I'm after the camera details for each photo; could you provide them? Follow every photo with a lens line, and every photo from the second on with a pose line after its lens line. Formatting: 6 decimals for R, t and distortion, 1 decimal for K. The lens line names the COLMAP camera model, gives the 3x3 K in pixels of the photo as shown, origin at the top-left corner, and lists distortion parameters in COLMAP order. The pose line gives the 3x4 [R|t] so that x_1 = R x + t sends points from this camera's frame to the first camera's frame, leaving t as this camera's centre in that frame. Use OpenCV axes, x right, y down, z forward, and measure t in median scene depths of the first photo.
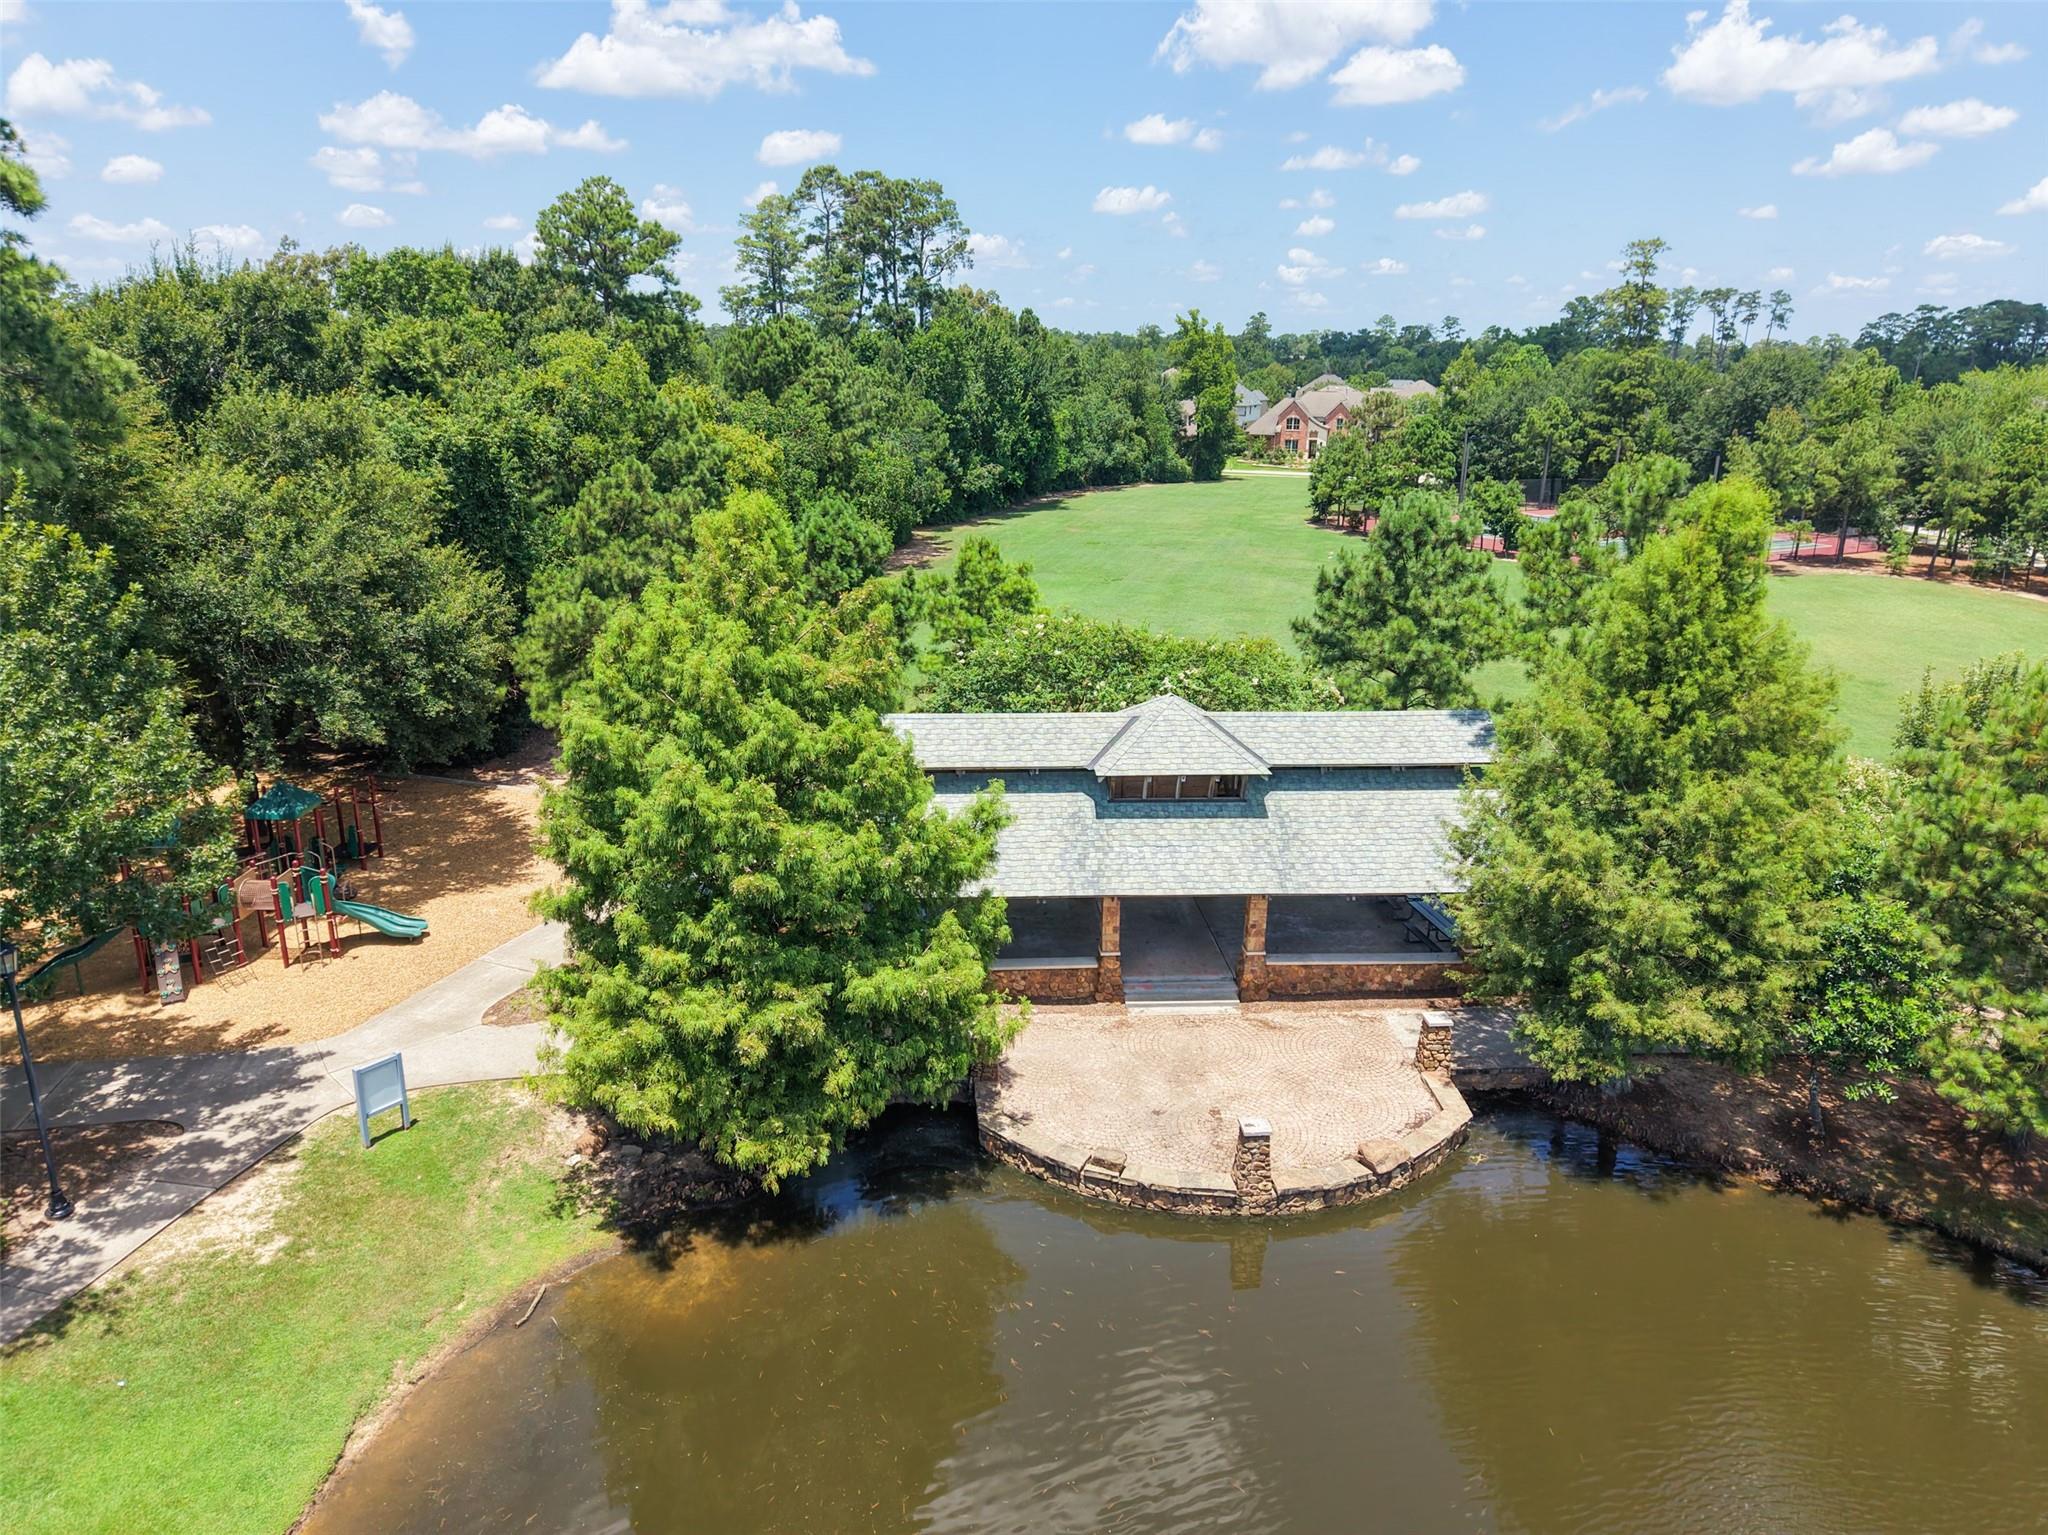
lens RADIAL K [[1368.9, 0, 1007.3], [0, 1368.9, 757.0], [0, 0, 1]] dist [-0.006218, -0.004163]
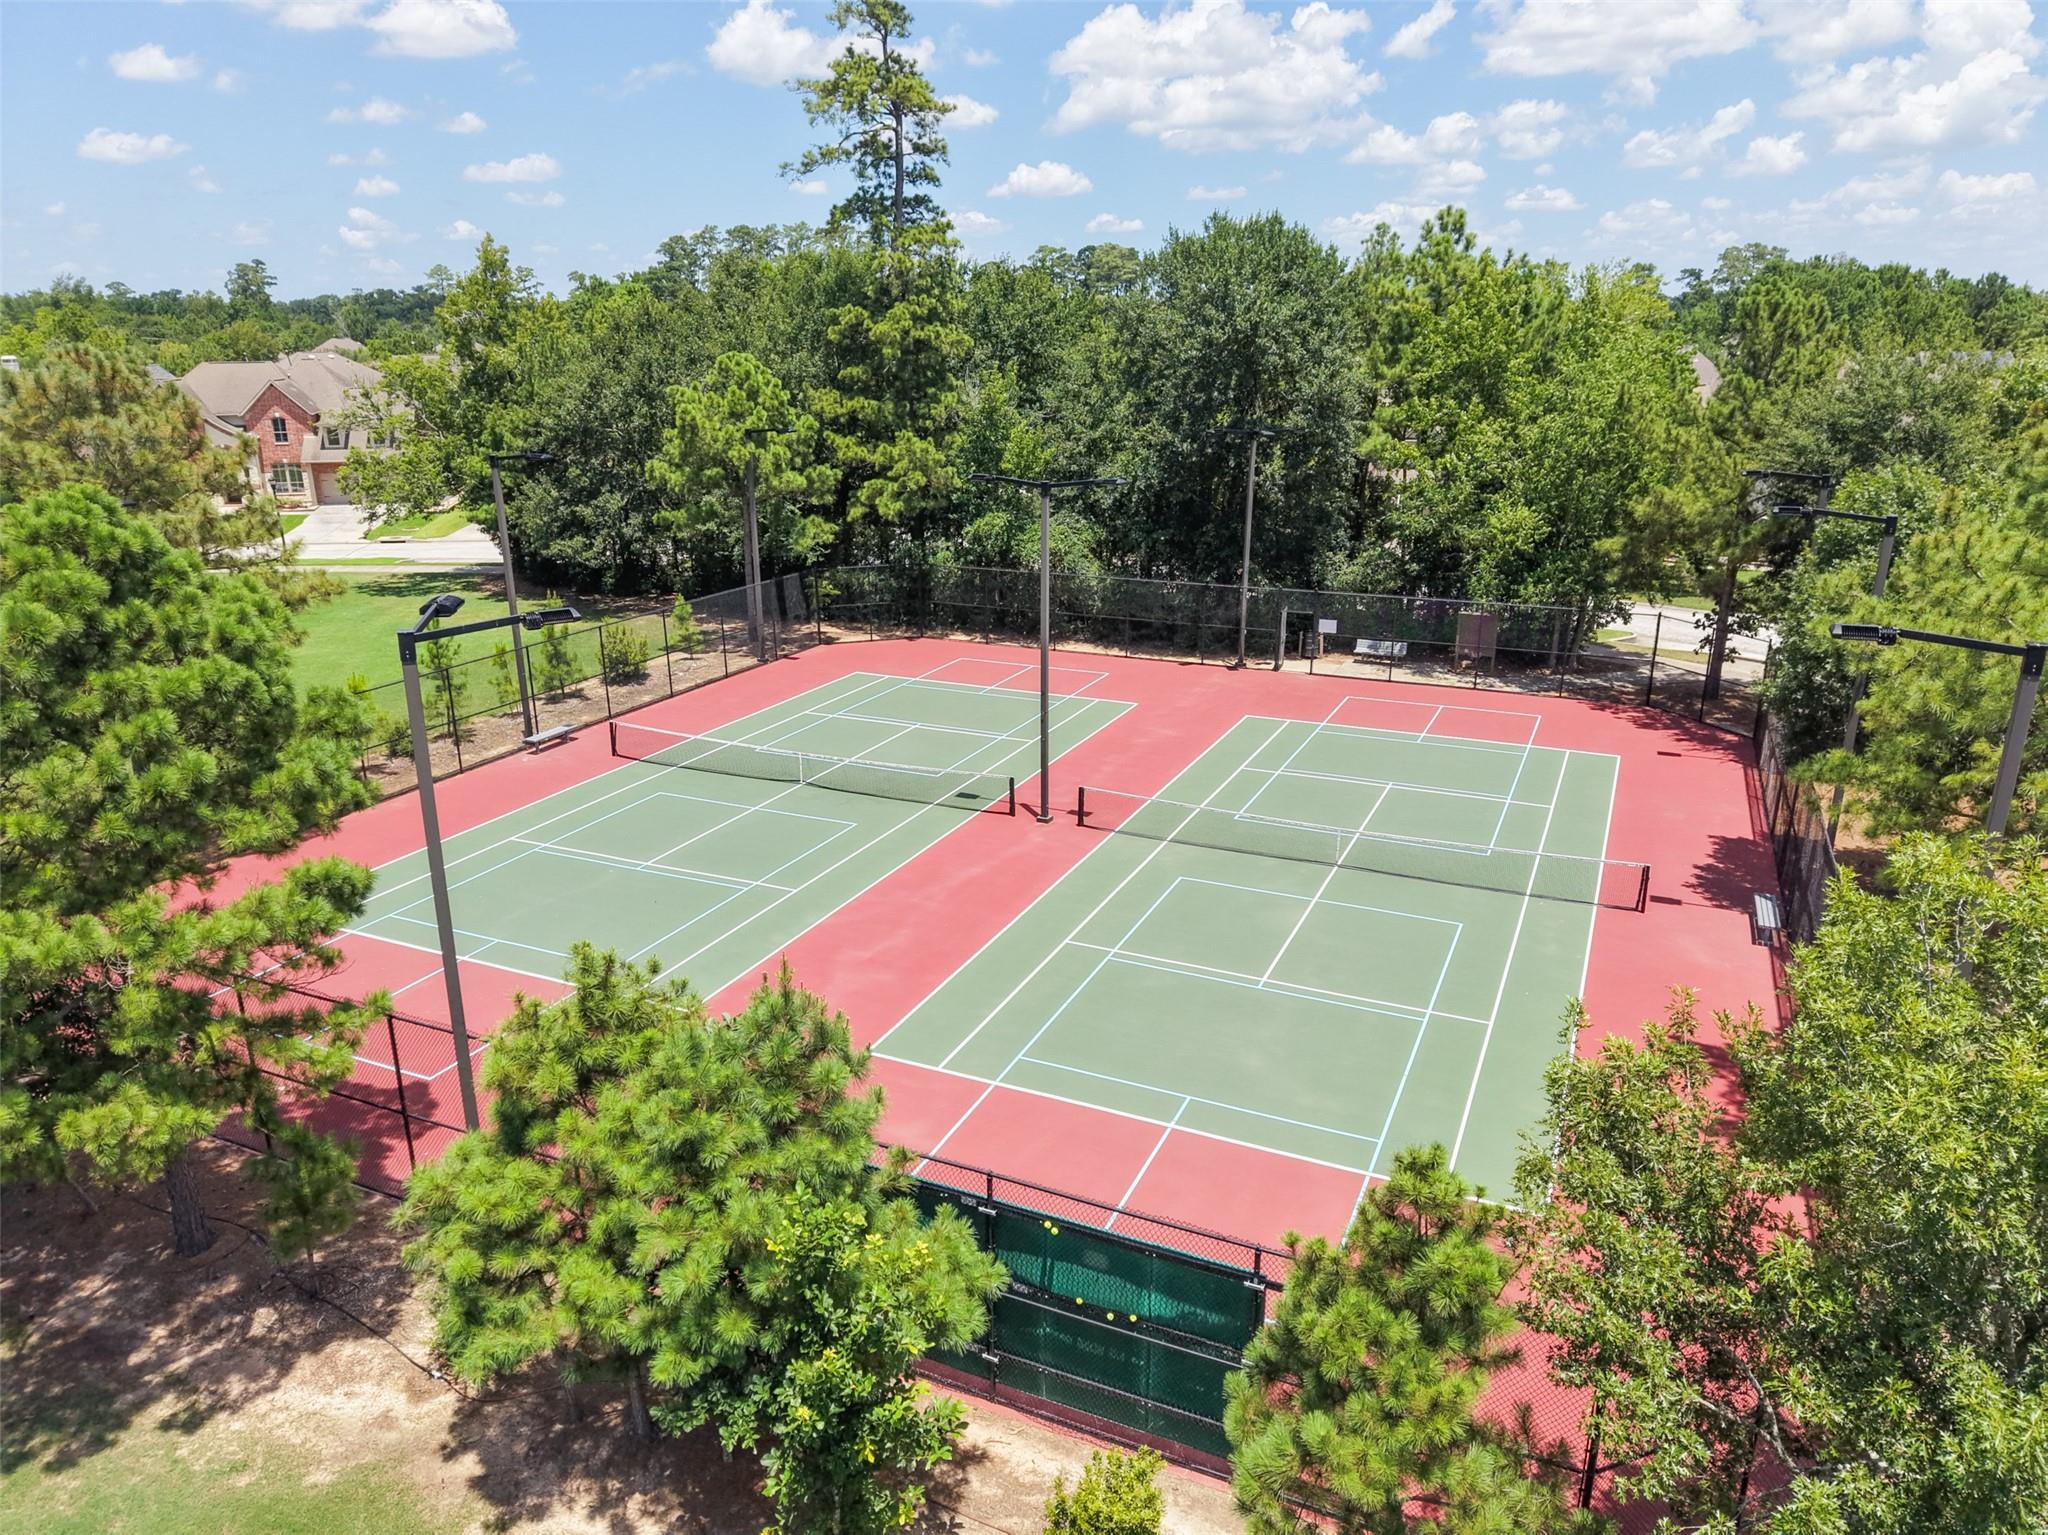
lens RADIAL K [[1368.9, 0, 1012.8], [0, 1368.9, 780.5], [0, 0, 1]] dist [-0.006218, -0.004163]
pose [[0.820887, -0.195544, 0.536569, 0.221632], [0.177063, 0.980399, 0.086406, -0.155070], [-0.542948, 0.024077, 0.839421, 0.598154]]
